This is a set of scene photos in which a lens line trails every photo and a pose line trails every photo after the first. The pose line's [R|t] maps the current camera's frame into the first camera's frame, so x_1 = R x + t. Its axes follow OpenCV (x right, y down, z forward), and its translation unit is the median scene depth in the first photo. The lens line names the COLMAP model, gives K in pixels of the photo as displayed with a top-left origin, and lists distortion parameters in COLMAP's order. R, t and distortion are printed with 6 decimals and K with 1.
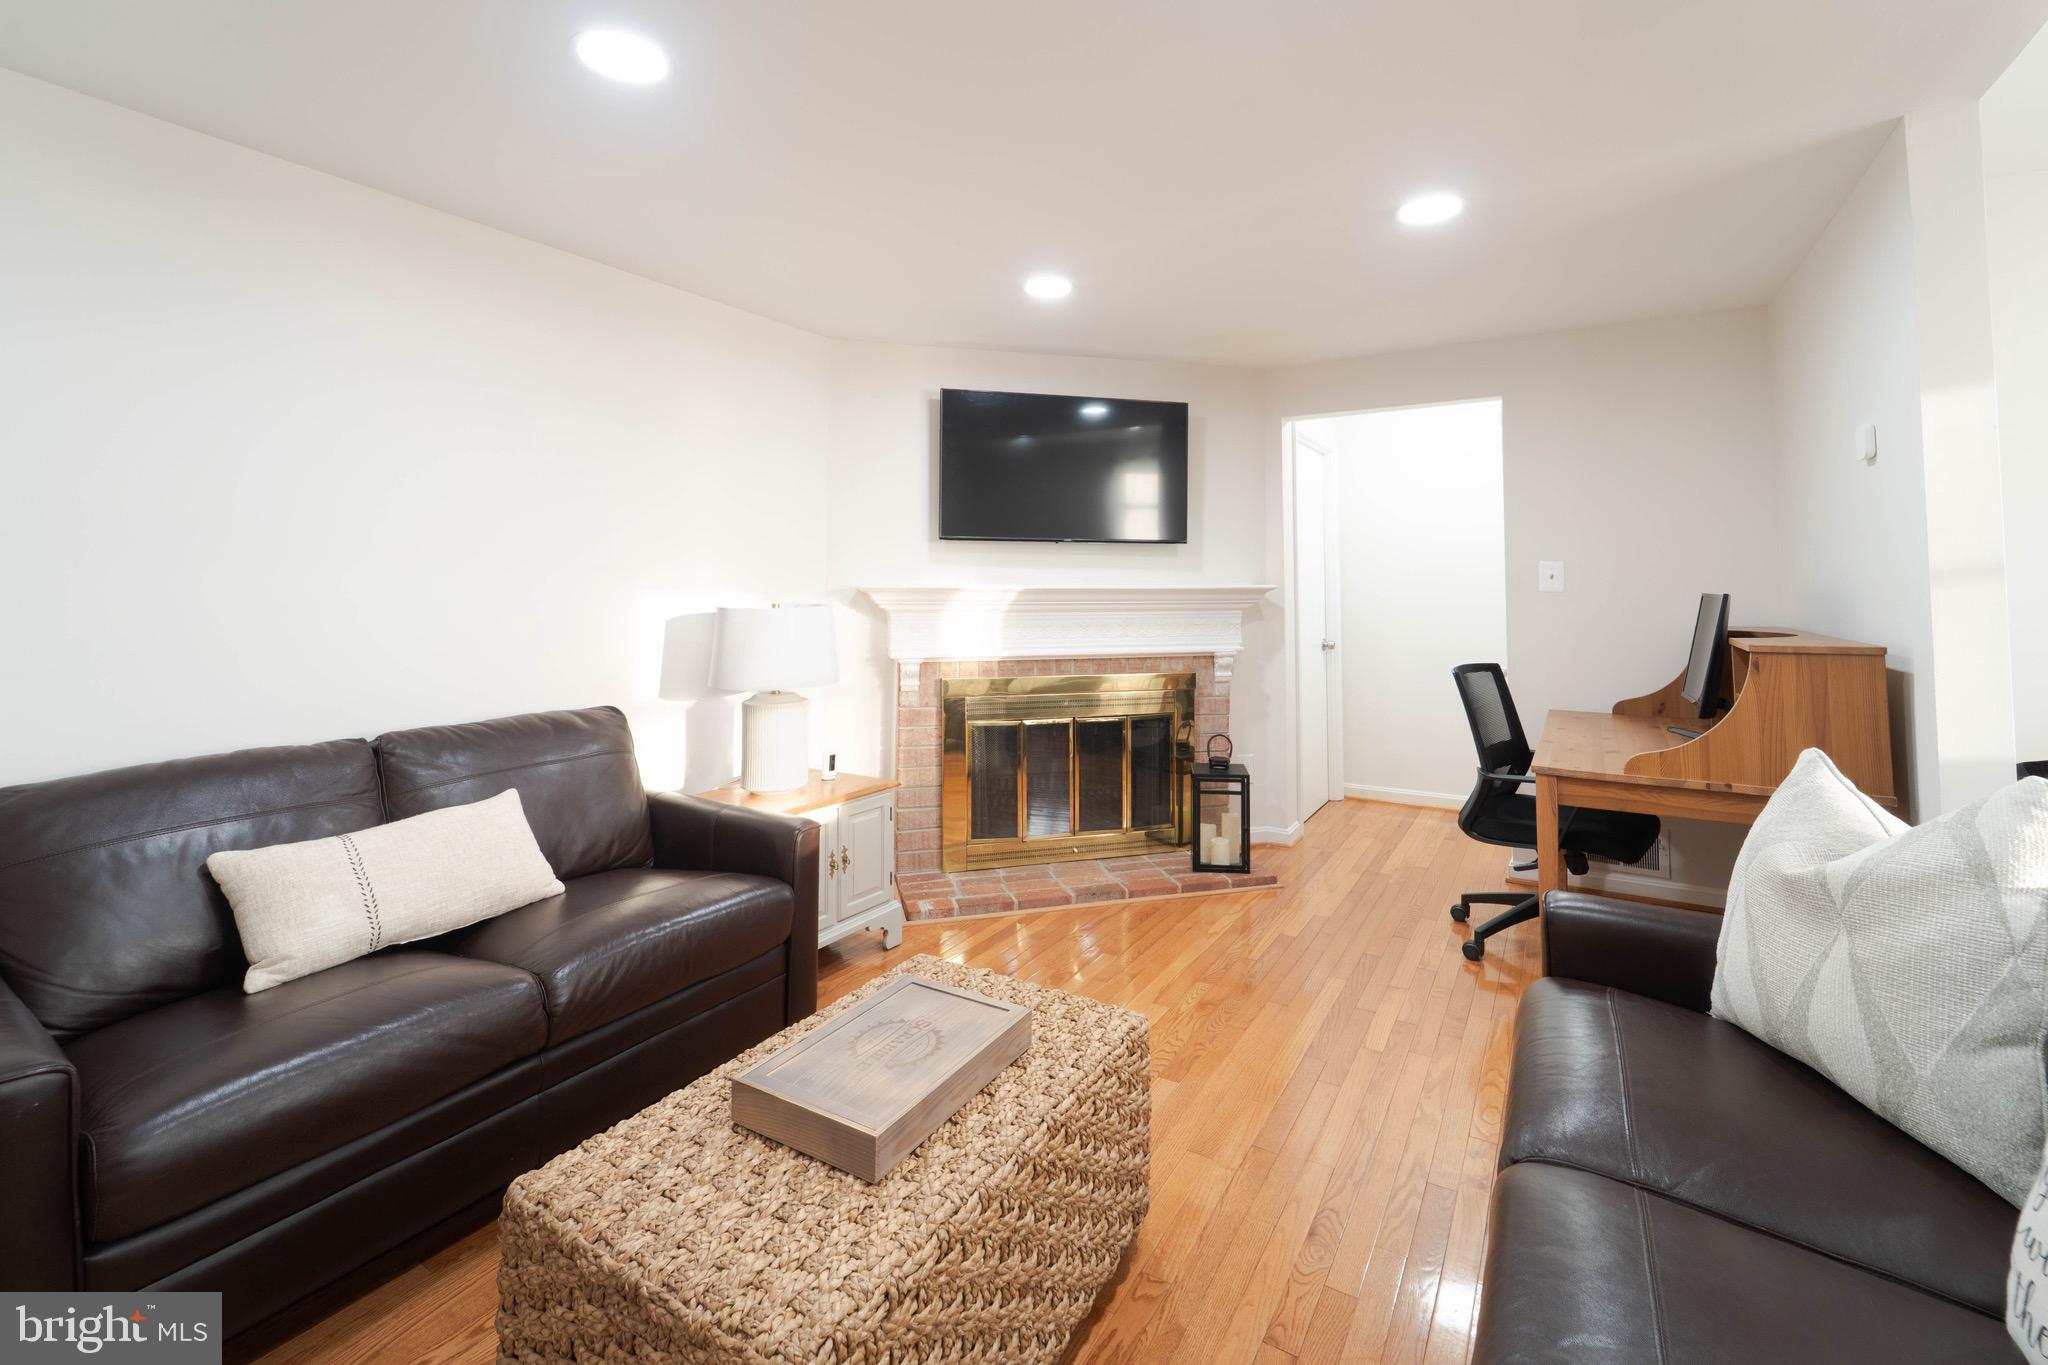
lens RADIAL K [[853.6, 0, 1053.4], [0, 853.6, 554.2], [0, 0, 1]] dist [-0.001455, -0.001216]
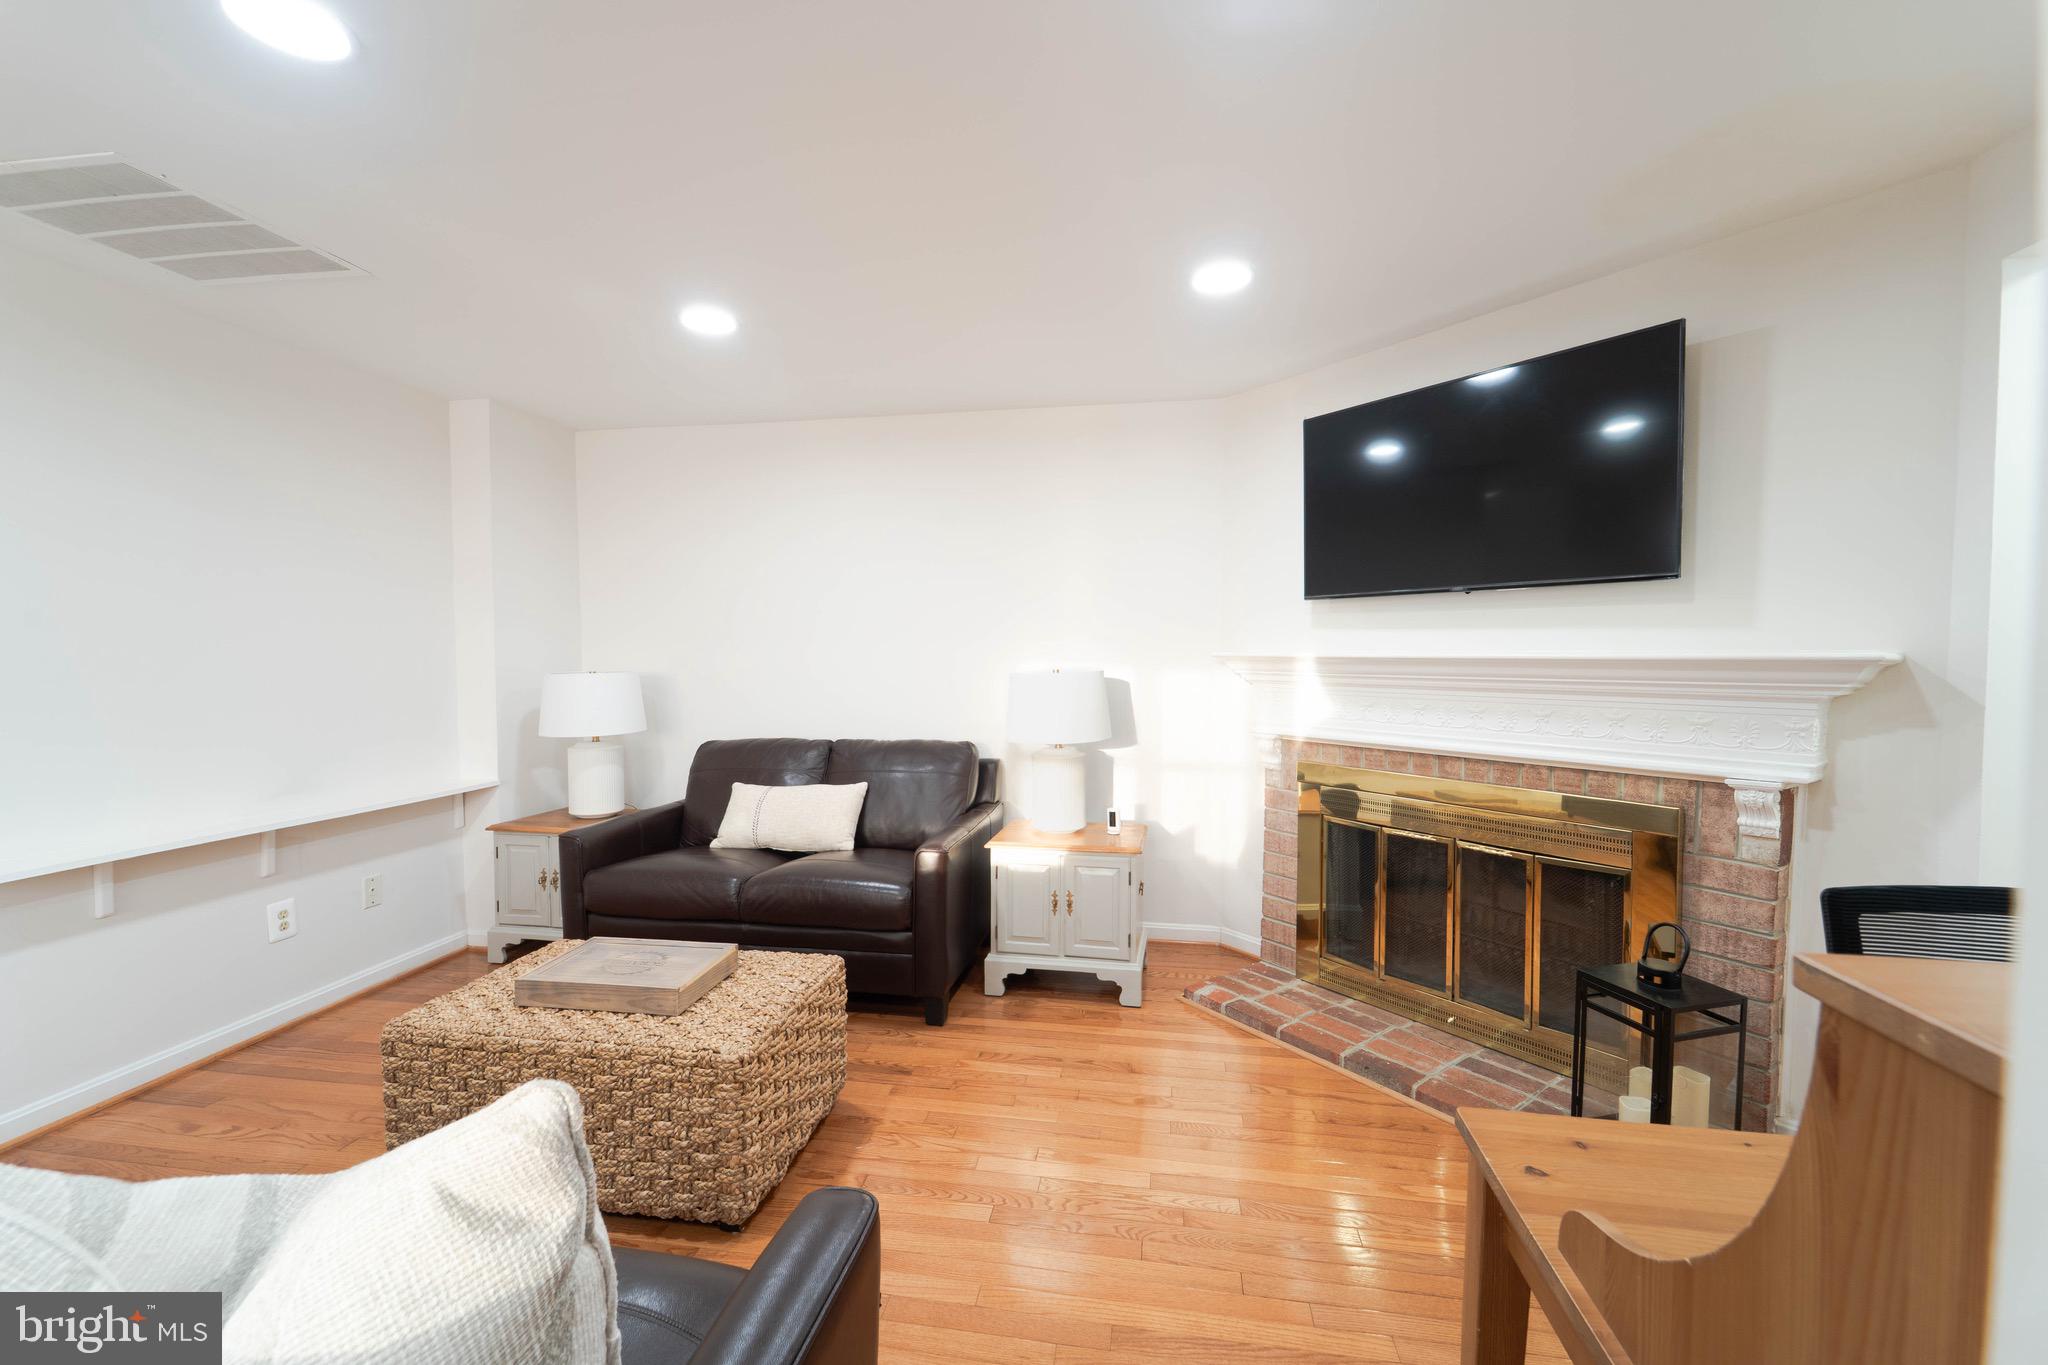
lens RADIAL K [[843.9, 0, 1024.0], [0, 843.9, 682.5], [0, 0, 1]] dist [0.000039, -0.000067]
pose [[0.359902, 0.038160, -0.932209, 0.945724], [0.041818, 0.997499, 0.056978, 0.011694], [0.932052, -0.059489, 0.357406, 0.734820]]
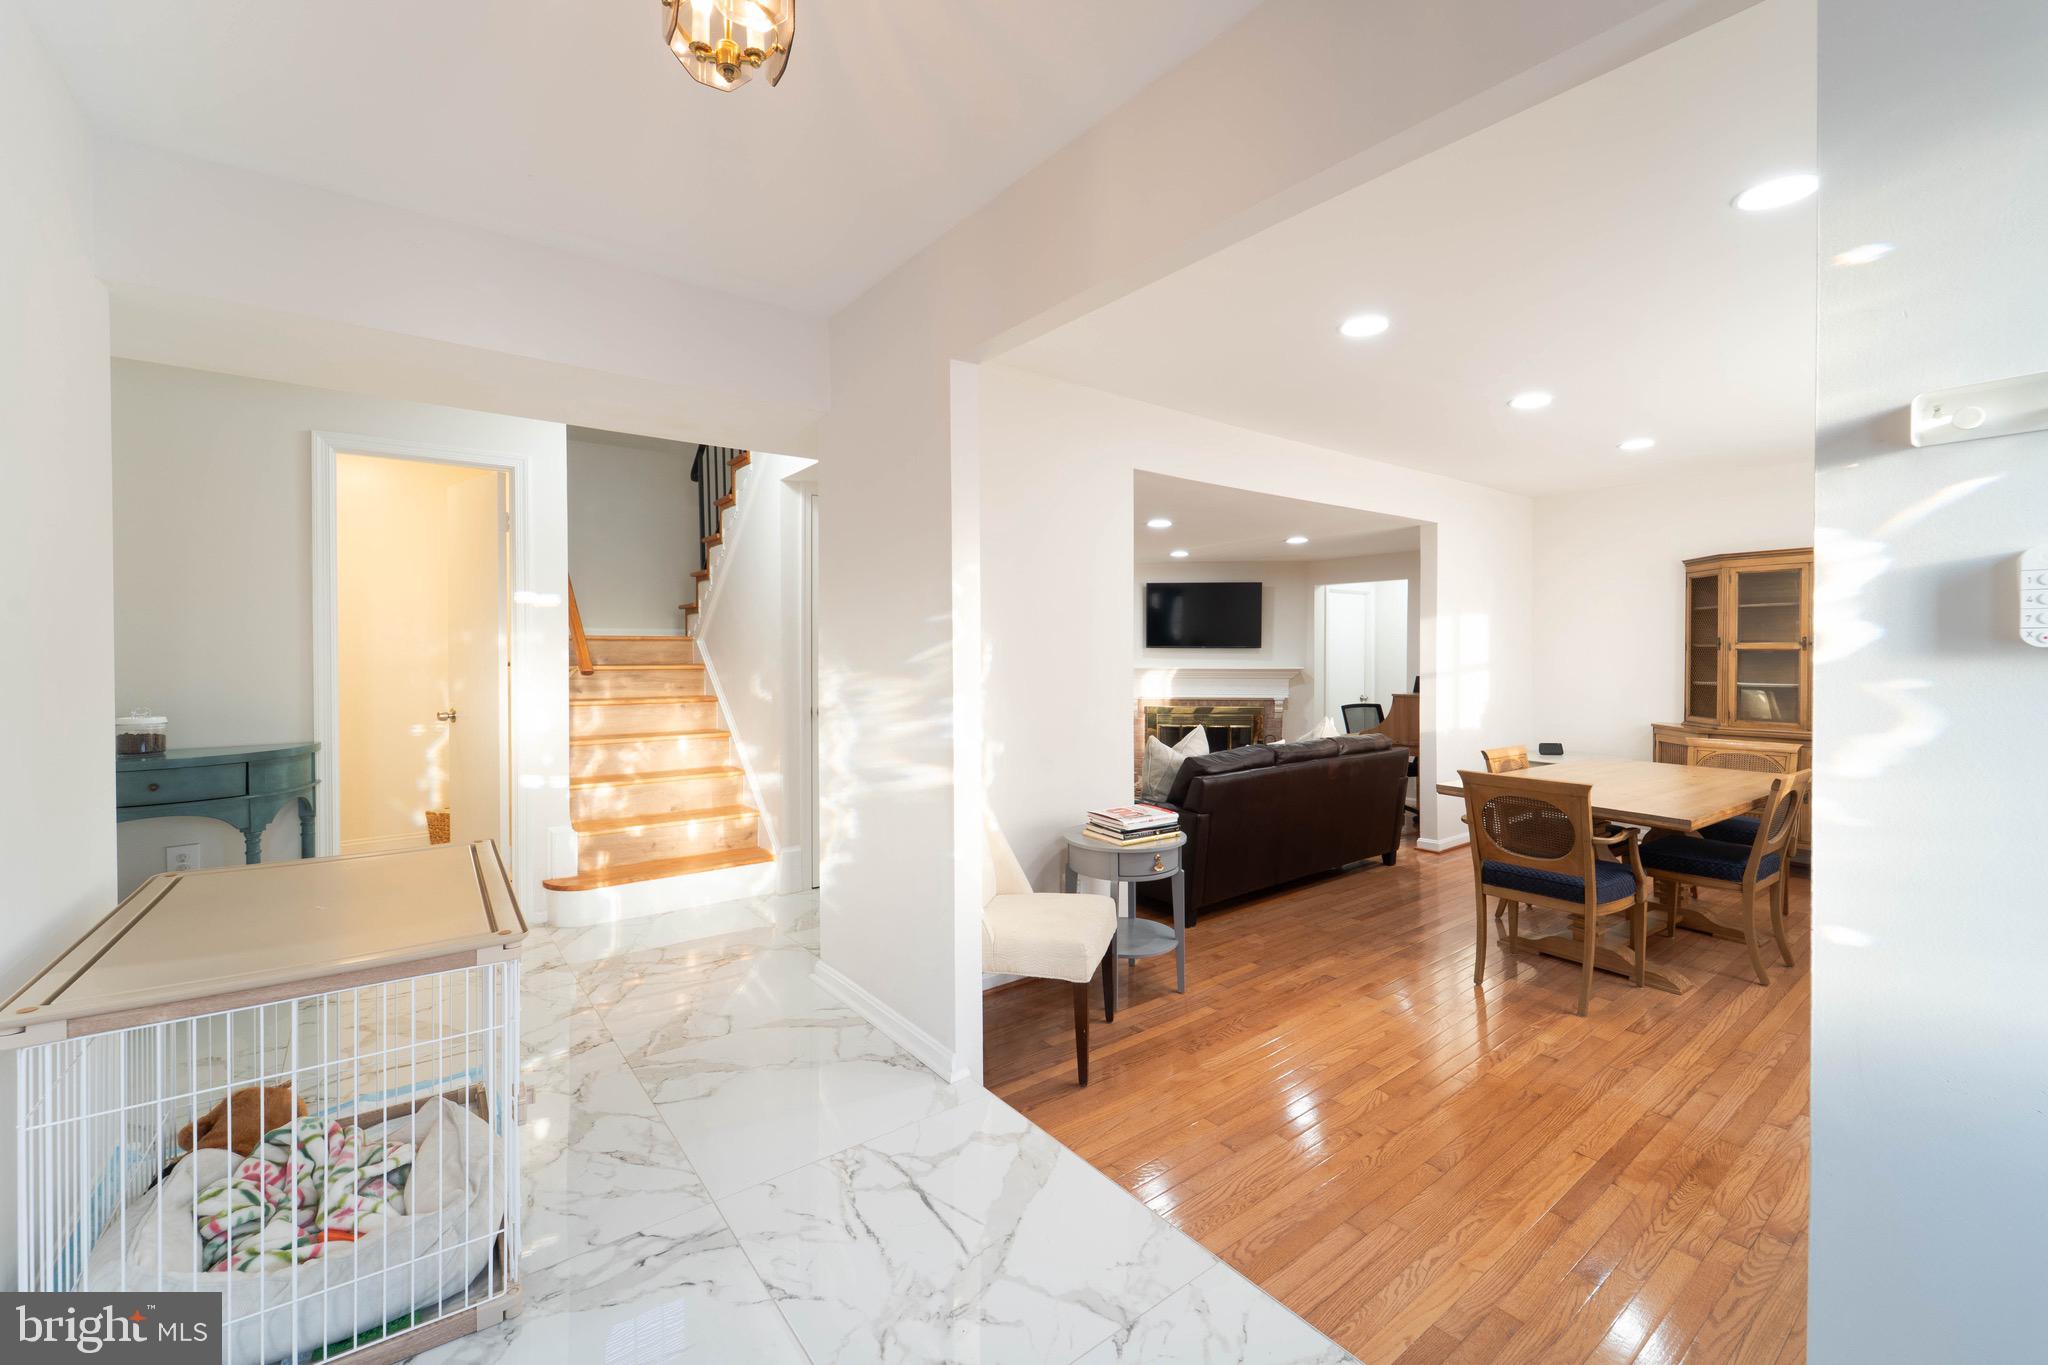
lens RADIAL K [[812.1, 0, 1030.3], [0, 812.1, 661.1], [0, 0, 1]] dist [-0.000809, -0.000260]
pose [[0.923629, 0.007401, -0.383217, 0.738018], [0.014522, 0.998420, 0.054284, -0.181202], [0.383014, -0.055703, 0.922062, -2.032188]]
